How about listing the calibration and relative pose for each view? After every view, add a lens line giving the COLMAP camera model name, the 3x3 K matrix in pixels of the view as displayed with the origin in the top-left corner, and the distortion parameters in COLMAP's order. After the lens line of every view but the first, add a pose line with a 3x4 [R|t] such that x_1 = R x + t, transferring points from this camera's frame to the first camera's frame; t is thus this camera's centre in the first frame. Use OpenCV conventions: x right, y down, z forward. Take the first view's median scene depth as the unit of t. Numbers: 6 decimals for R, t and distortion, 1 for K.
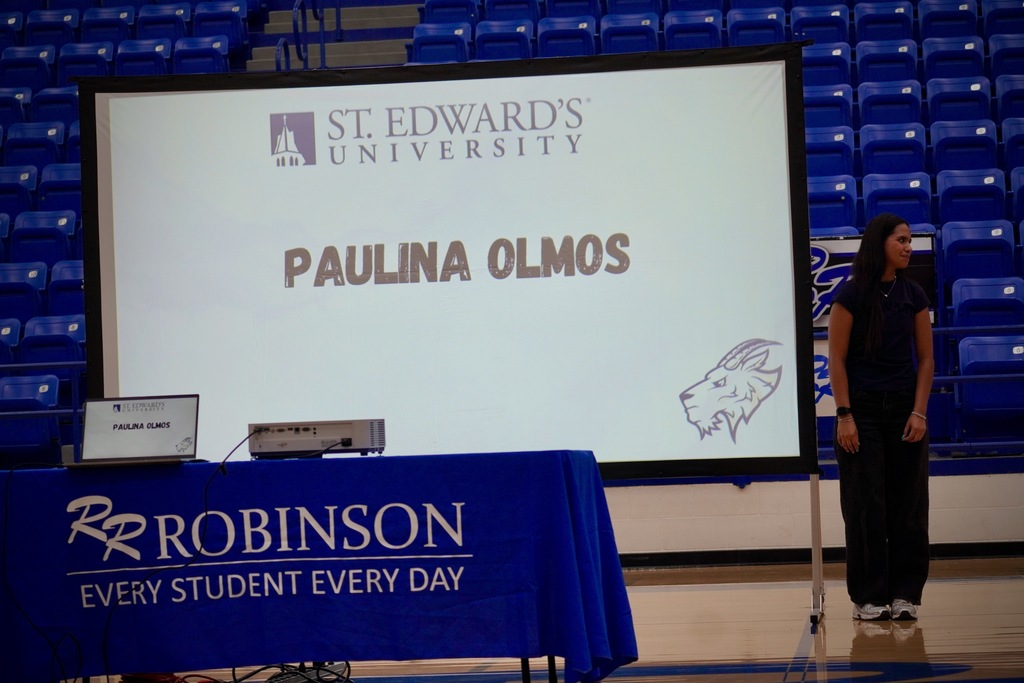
lens RADIAL K [[3175.1, 0, 512.0], [0, 3175.1, 341.5], [0, 0, 1]] dist [-0.061322, 1.318476]
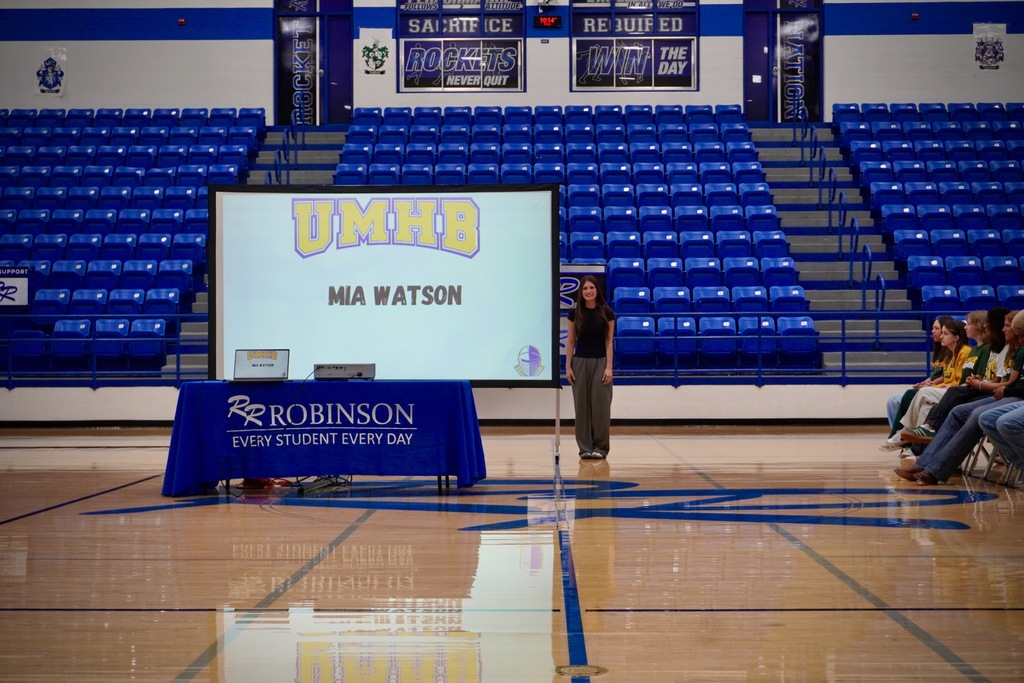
lens RADIAL K [[1690.6, 0, 512.0], [0, 1690.6, 341.5], [0, 0, 1]] dist [0.012058, 0.095984]
pose [[0.995154, 0.033459, 0.092460, -0.055021], [-0.035986, 0.999019, 0.025792, -0.023522], [-0.091506, -0.028994, 0.995382, -0.152888]]
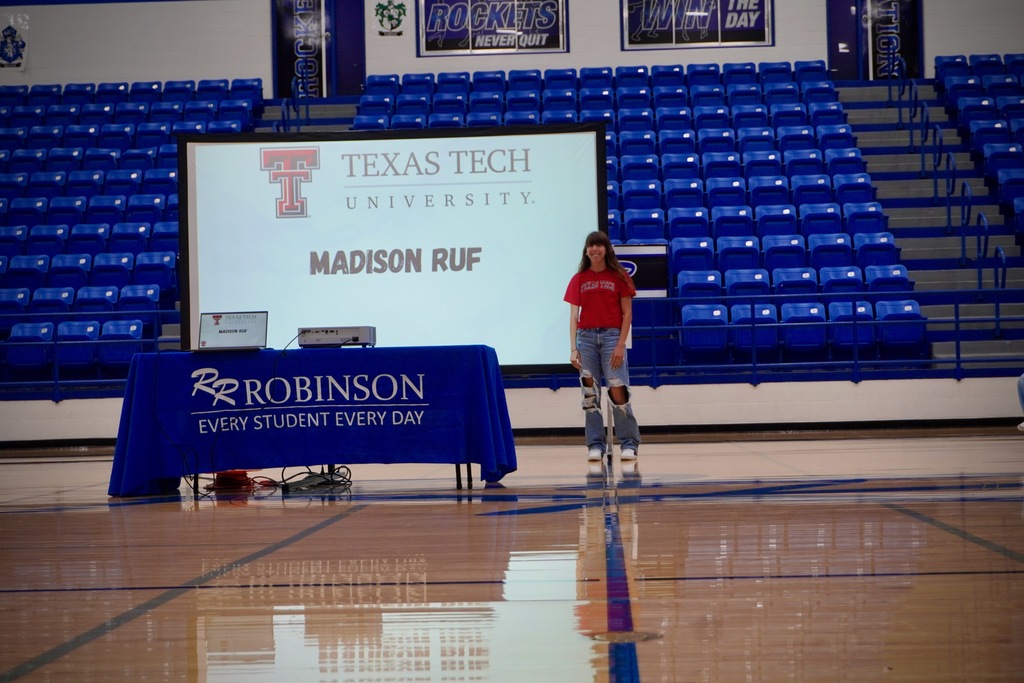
lens RADIAL K [[1940.0, 0, 512.0], [0, 1940.0, 341.5], [0, 0, 1]] dist [0.028626, 0.285400]
pose [[0.997799, 0.014072, 0.064805, -0.035086], [-0.014676, 0.999853, 0.008850, 0.022130], [-0.064671, -0.009782, 0.997859, -0.056871]]
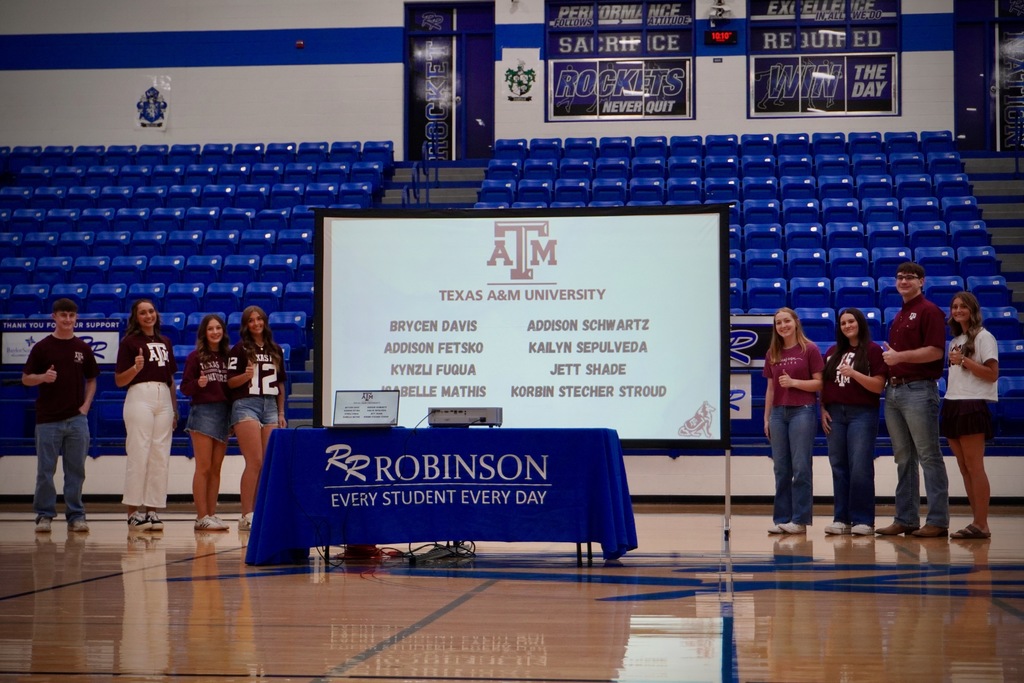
lens RADIAL K [[1940.0, 0, 512.0], [0, 1940.0, 341.5], [0, 0, 1]] dist [0.028626, 0.285400]
pose [[0.999336, 0.036400, 0.001870, -0.038593], [-0.036368, 0.999226, -0.014970, 0.003360], [-0.002413, 0.014892, 0.999886, -0.095977]]
